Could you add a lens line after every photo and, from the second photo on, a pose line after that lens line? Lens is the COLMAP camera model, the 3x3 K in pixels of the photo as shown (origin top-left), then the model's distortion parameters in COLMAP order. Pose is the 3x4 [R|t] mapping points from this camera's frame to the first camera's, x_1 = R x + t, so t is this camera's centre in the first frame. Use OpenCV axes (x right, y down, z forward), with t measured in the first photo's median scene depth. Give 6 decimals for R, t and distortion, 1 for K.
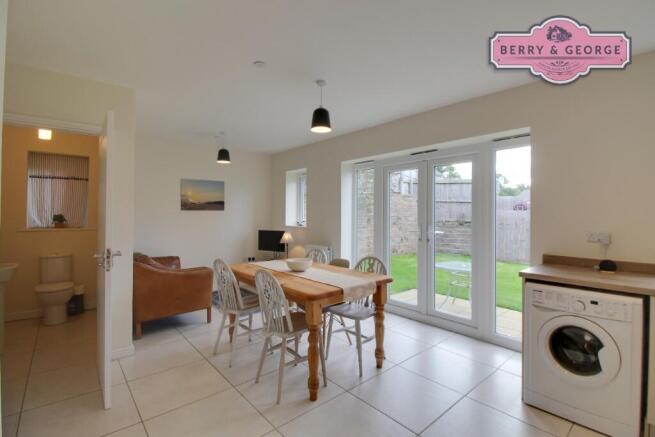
lens RADIAL K [[311.5, 0, 331.9], [0, 311.5, 209.3], [0, 0, 1]] dist [-0.002387, -0.000715]
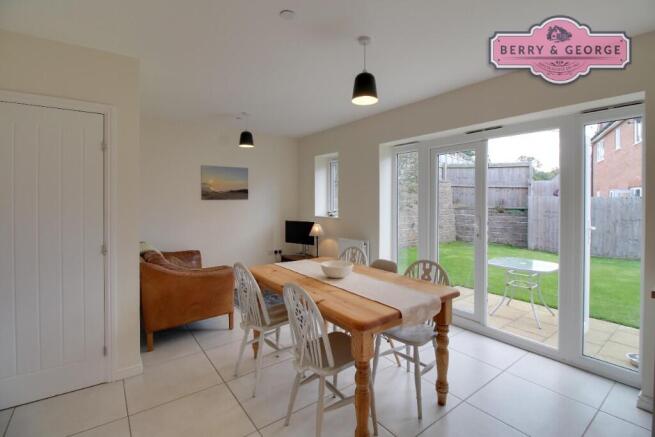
lens RADIAL K [[308.7, 0, 338.6], [0, 308.7, 198.6], [0, 0, 1]] dist [-0.015410, -0.000322]
pose [[0.998416, -0.004532, -0.056088, -0.046551], [0.005258, 0.999904, 0.012794, -0.014553], [0.056024, -0.013068, 0.998344, 0.174513]]
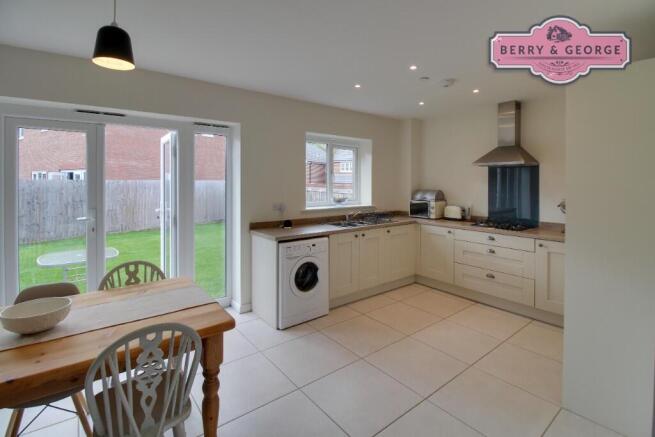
lens RADIAL K [[308.6, 0, 327.5], [0, 308.6, 182.6], [0, 0, 1]] dist [-0.001910, -0.000349]
pose [[0.064054, -0.009660, 0.997900, -0.466833], [-0.019965, 0.999741, 0.010960, -0.037760], [-0.997747, -0.020625, 0.063845, 0.446272]]
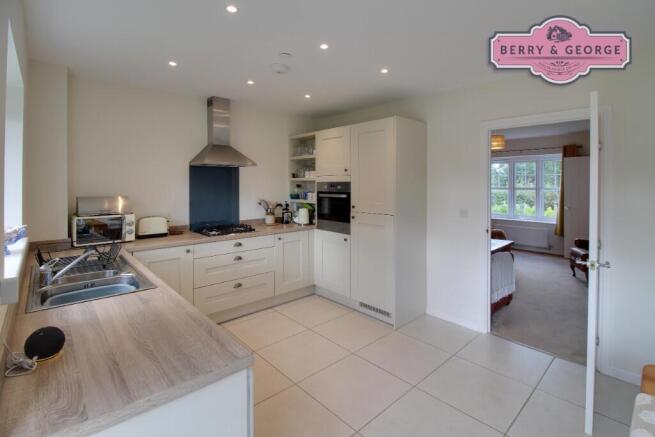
lens RADIAL K [[310.3, 0, 336.0], [0, 310.3, 187.4], [0, 0, 1]] dist [-0.002424, -0.000472]
pose [[-0.999364, -0.009422, -0.034383, 0.333160], [-0.009246, 0.999943, -0.005255, -0.024677], [0.034431, -0.004934, -0.999395, 0.933378]]
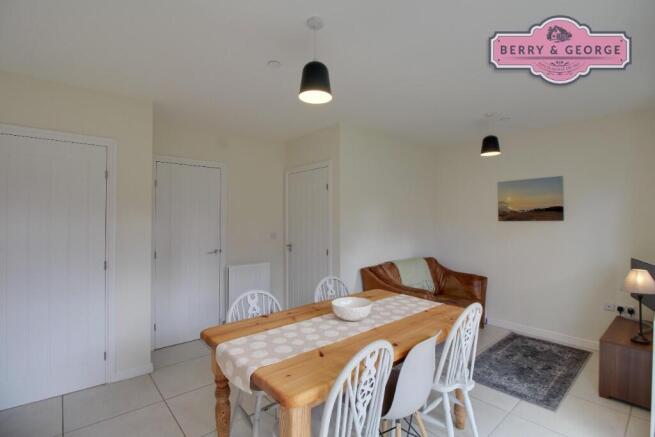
lens RADIAL K [[317.0, 0, 327.5], [0, 317.0, 218.5], [0, 0, 1]] dist [-0.016795, -0.000222]
pose [[-0.001102, -0.007898, -0.999968, 0.475828], [0.016059, 0.999840, -0.007915, -0.006392], [0.999870, -0.016067, -0.000975, 0.813992]]
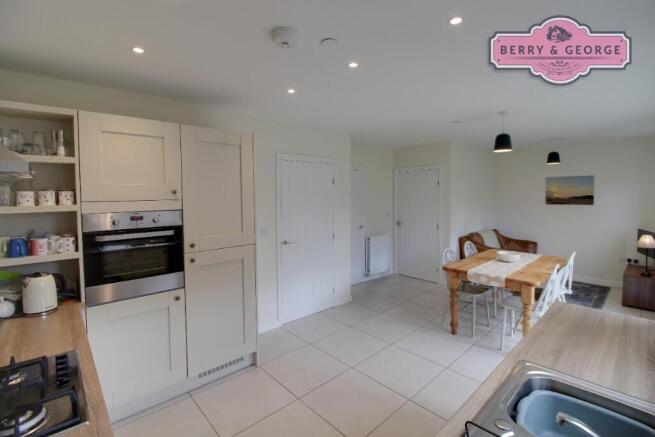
lens RADIAL K [[304.8, 0, 329.1], [0, 304.8, 206.6], [0, 0, 1]] dist [0.002087, -0.011236]
pose [[0.026660, 0.039809, -0.998852, 0.936152], [0.022186, 0.998937, 0.040404, -0.076631], [0.999398, -0.023238, 0.025748, 0.218121]]
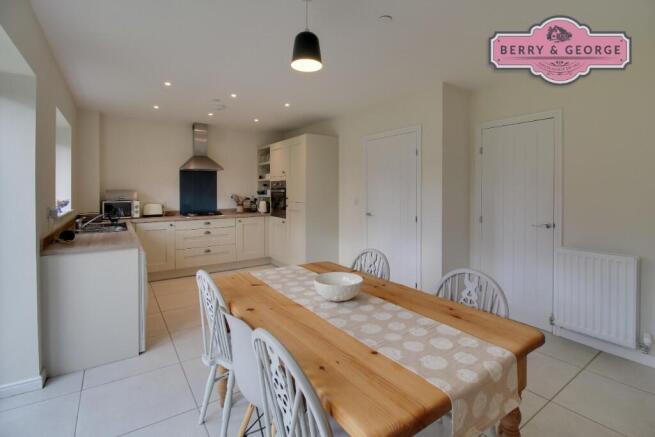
lens RADIAL K [[305.7, 0, 328.6], [0, 305.7, 193.8], [0, 0, 1]] dist [0.000698, 0.000004]
pose [[-0.994072, -0.009407, 0.108318, -0.098299], [-0.009605, 0.999953, -0.001309, 0.012244], [-0.108301, -0.002342, -0.994115, 1.288958]]
